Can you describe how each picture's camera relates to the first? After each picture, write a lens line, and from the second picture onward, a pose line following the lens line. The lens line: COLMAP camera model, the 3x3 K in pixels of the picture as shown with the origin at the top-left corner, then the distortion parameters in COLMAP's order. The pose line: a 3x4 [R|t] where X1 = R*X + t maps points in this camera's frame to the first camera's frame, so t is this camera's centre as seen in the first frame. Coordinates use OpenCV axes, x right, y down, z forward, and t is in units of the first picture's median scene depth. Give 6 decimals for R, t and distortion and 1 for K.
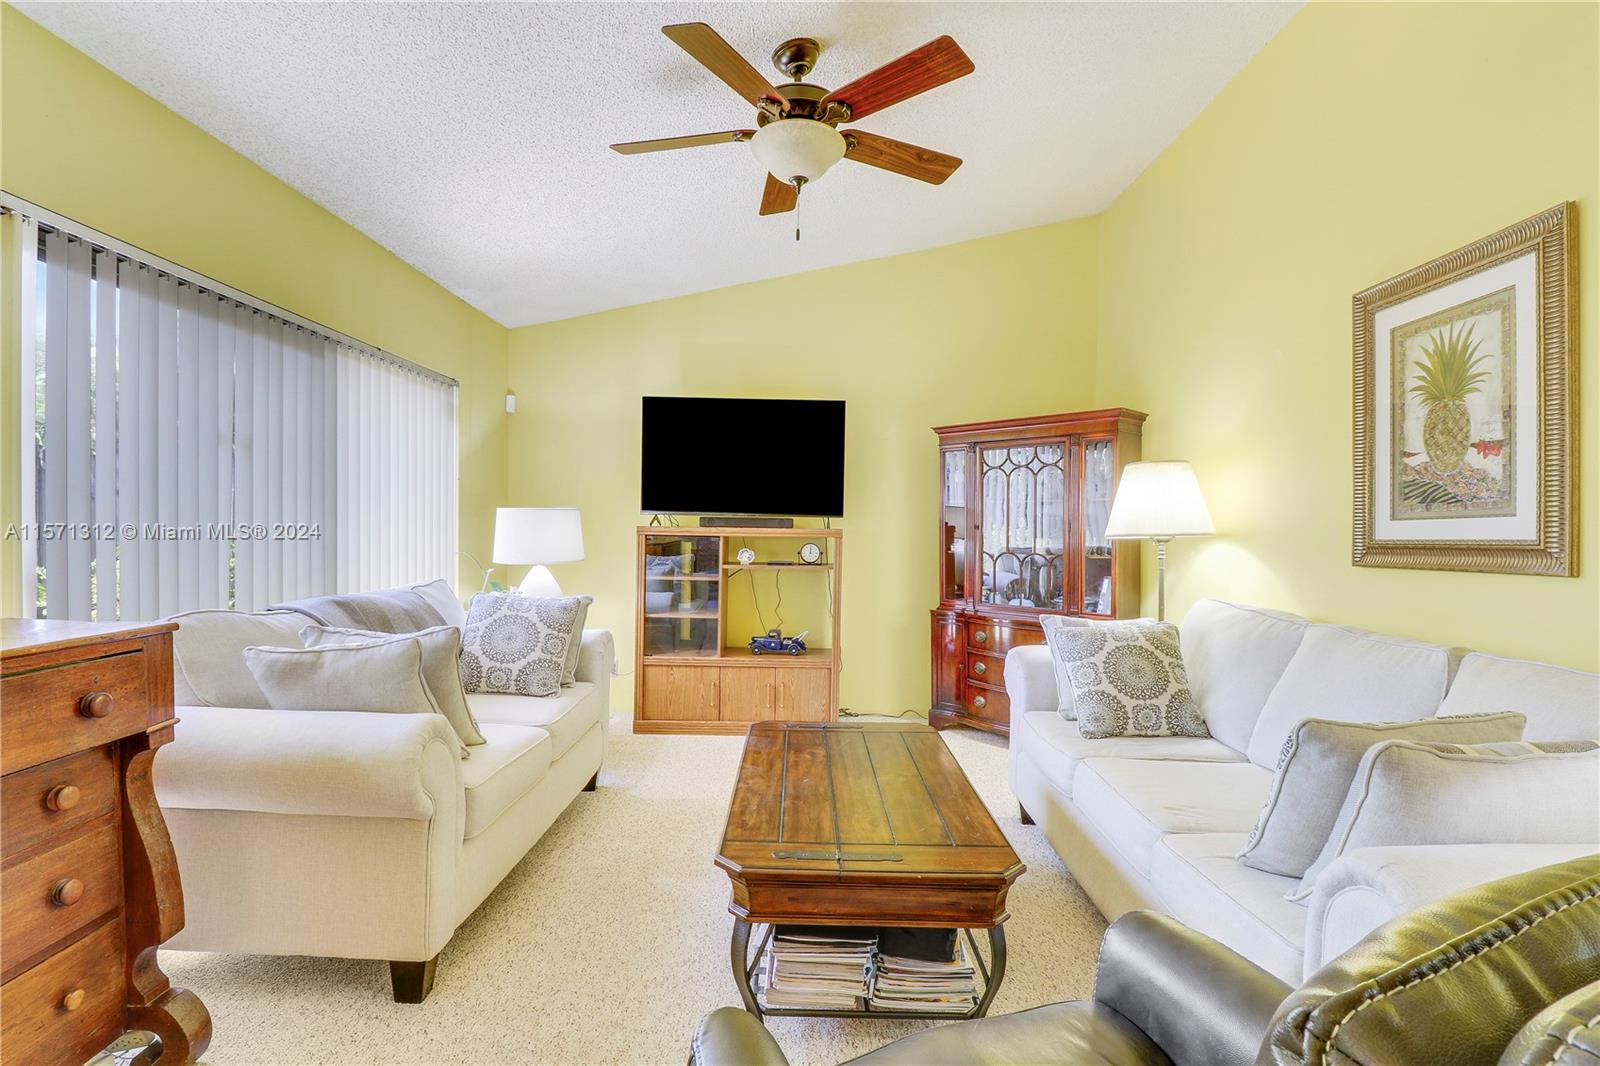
lens RADIAL K [[759.6, 0, 787.6], [0, 759.6, 536.9], [0, 0, 1]] dist [0.009624, -0.015110]
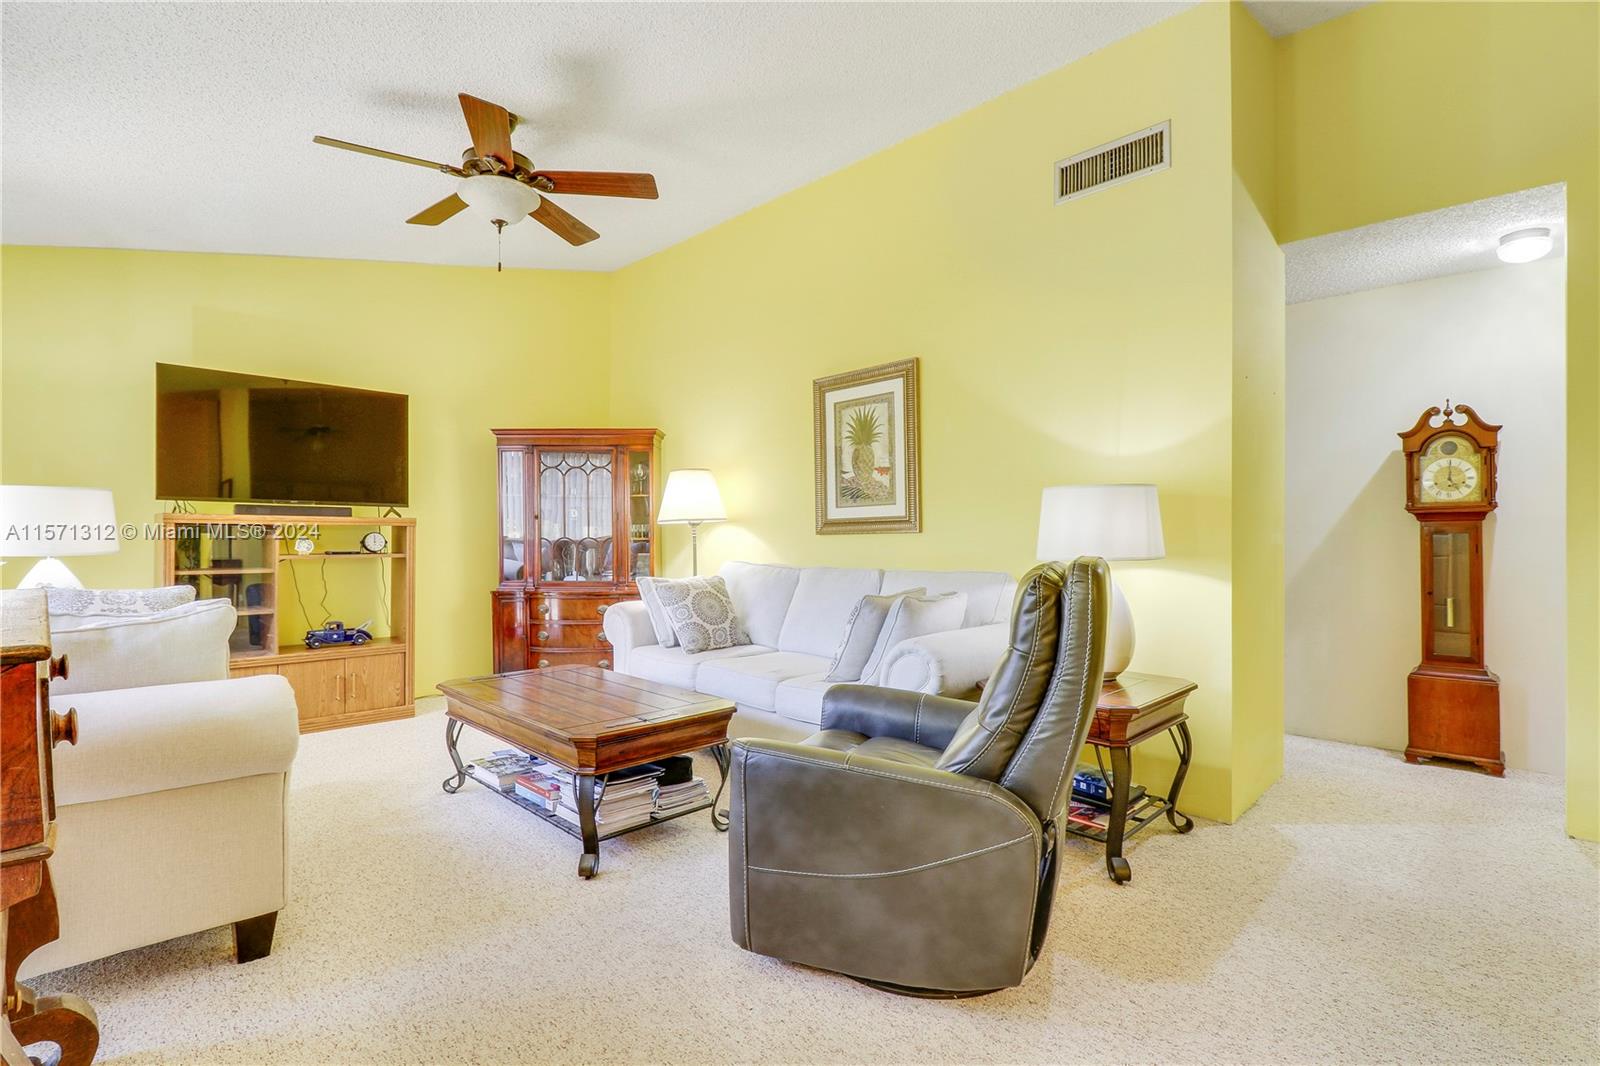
lens RADIAL K [[759.6, 0, 789.1], [0, 759.6, 532.9], [0, 0, 1]] dist [0.009624, -0.015110]
pose [[0.700716, -0.007517, 0.713400, -0.563086], [0.016999, 0.999837, -0.006161, 0.045421], [-0.713238, 0.016445, 0.700729, -0.187447]]
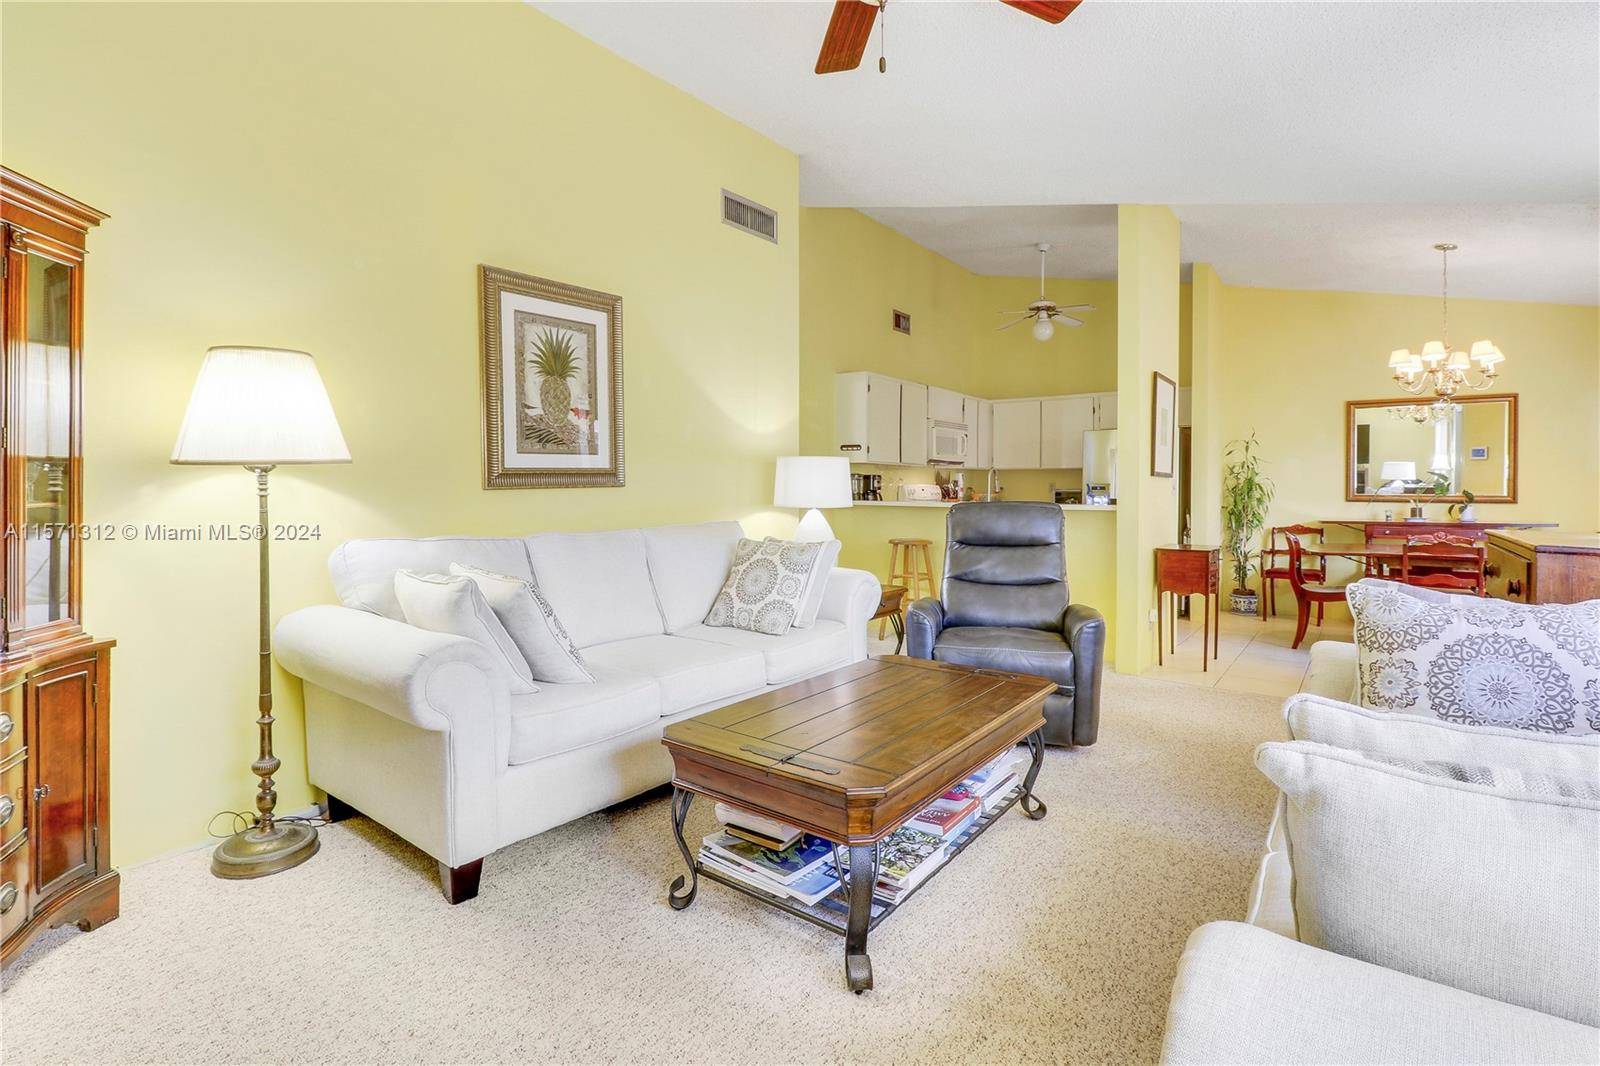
lens RADIAL K [[759.6, 0, 782.7], [0, 759.6, 502.3], [0, 0, 1]] dist [0.009624, -0.015110]
pose [[-0.802042, -0.025863, 0.596707, -0.376261], [-0.000700, 0.999102, 0.042363, 0.007168], [-0.597267, 0.033560, -0.801340, 1.739352]]
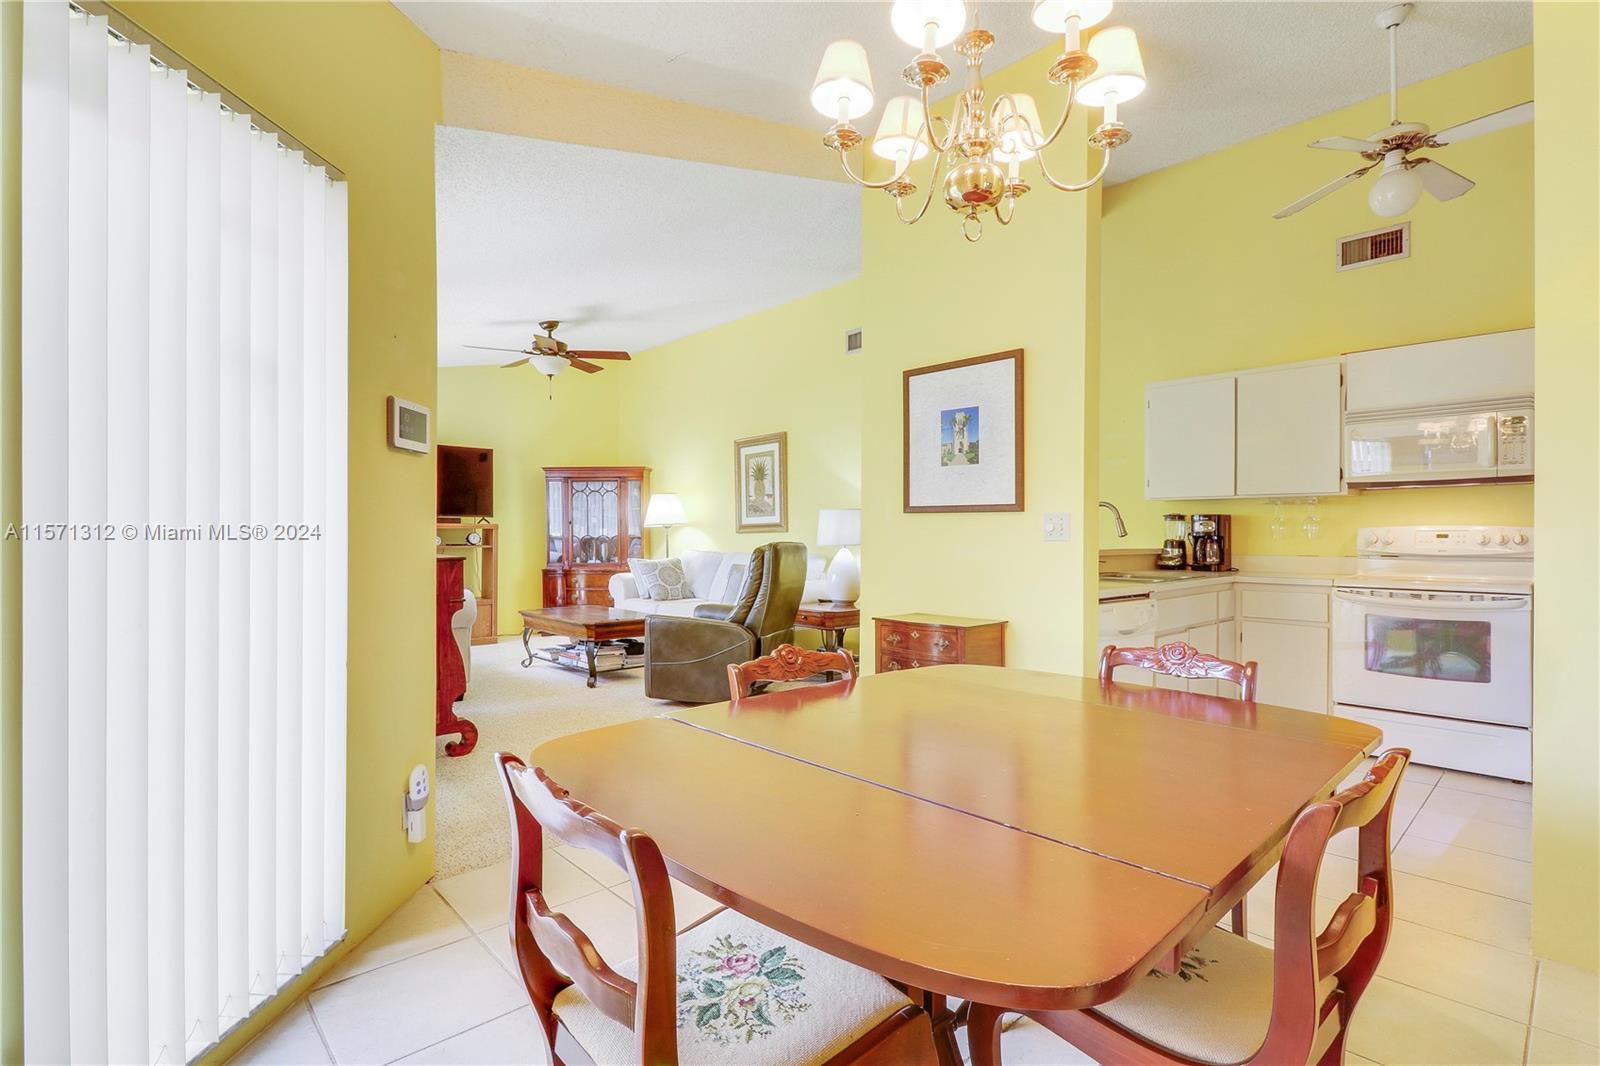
lens RADIAL K [[759.6, 0, 789.6], [0, 759.6, 537.0], [0, 0, 1]] dist [0.009624, -0.015110]
pose [[0.730462, -0.007964, 0.682906, -1.121467], [0.017124, 0.999831, -0.006657, 0.076754], [-0.682738, 0.016557, 0.730475, -1.299415]]
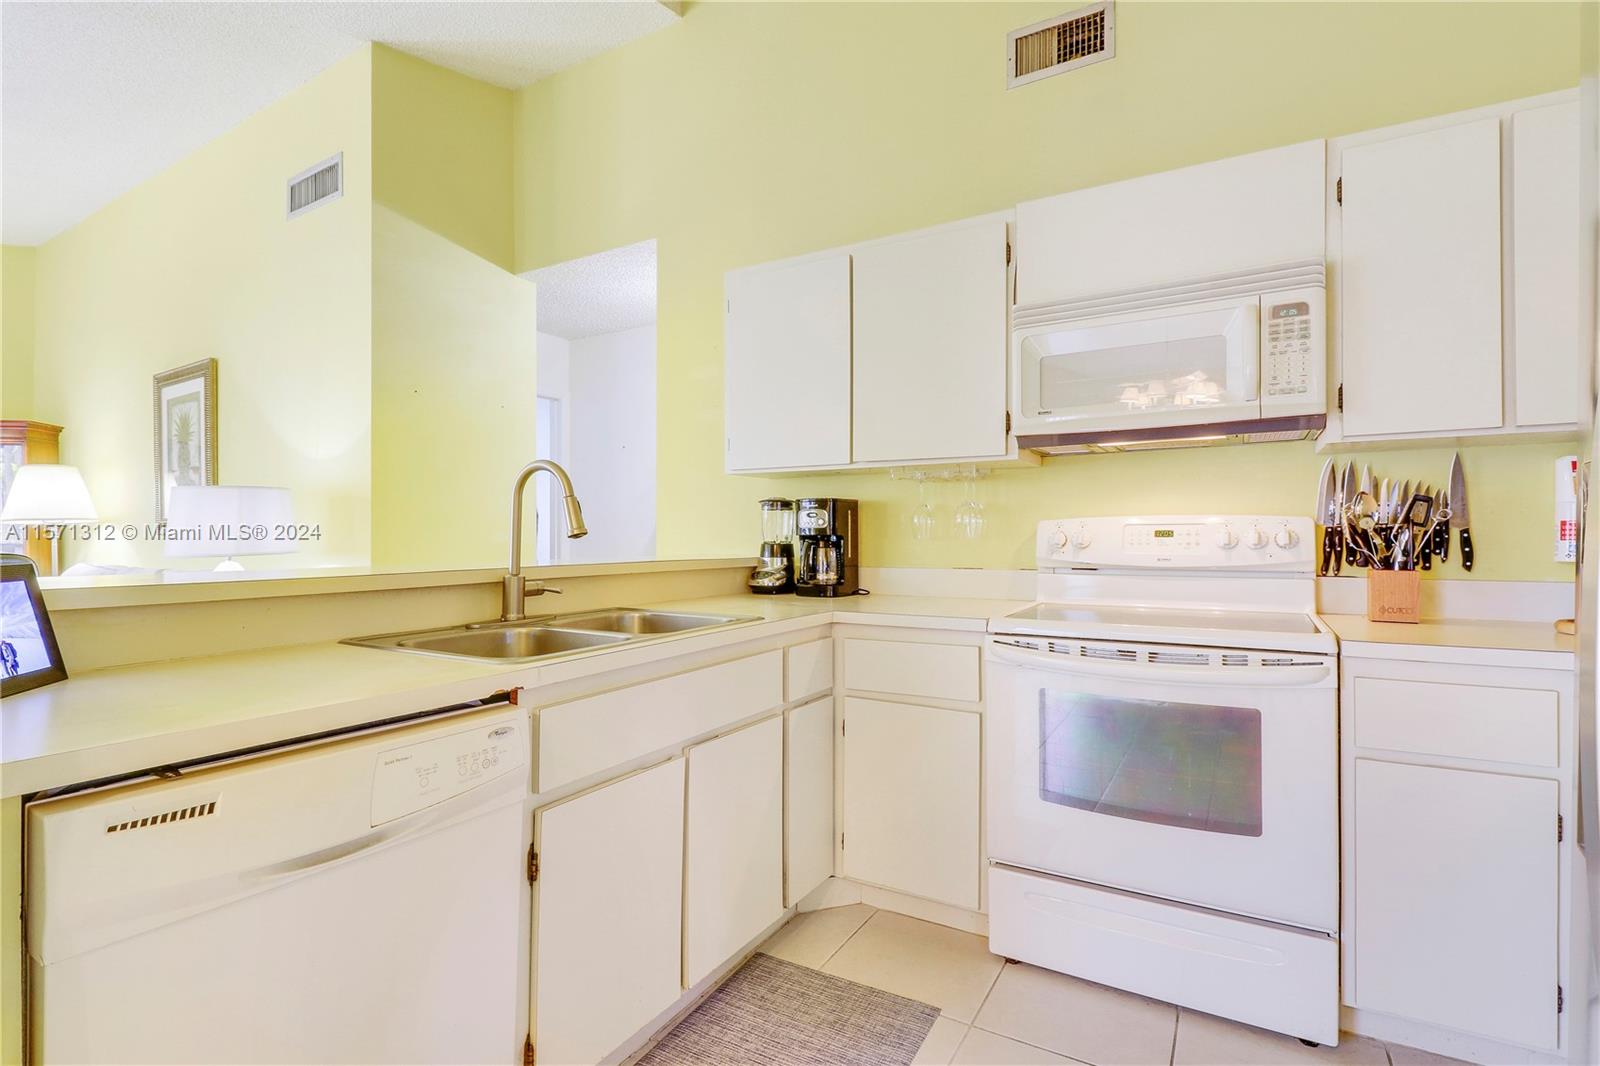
lens RADIAL K [[759.6, 0, 803.0], [0, 759.6, 538.0], [0, 0, 1]] dist [0.009624, -0.015110]
pose [[0.495484, -0.009752, 0.868562, -0.018611], [0.021957, 0.999758, -0.001300, 0.084345], [-0.868339, 0.019715, 0.495578, -1.146349]]
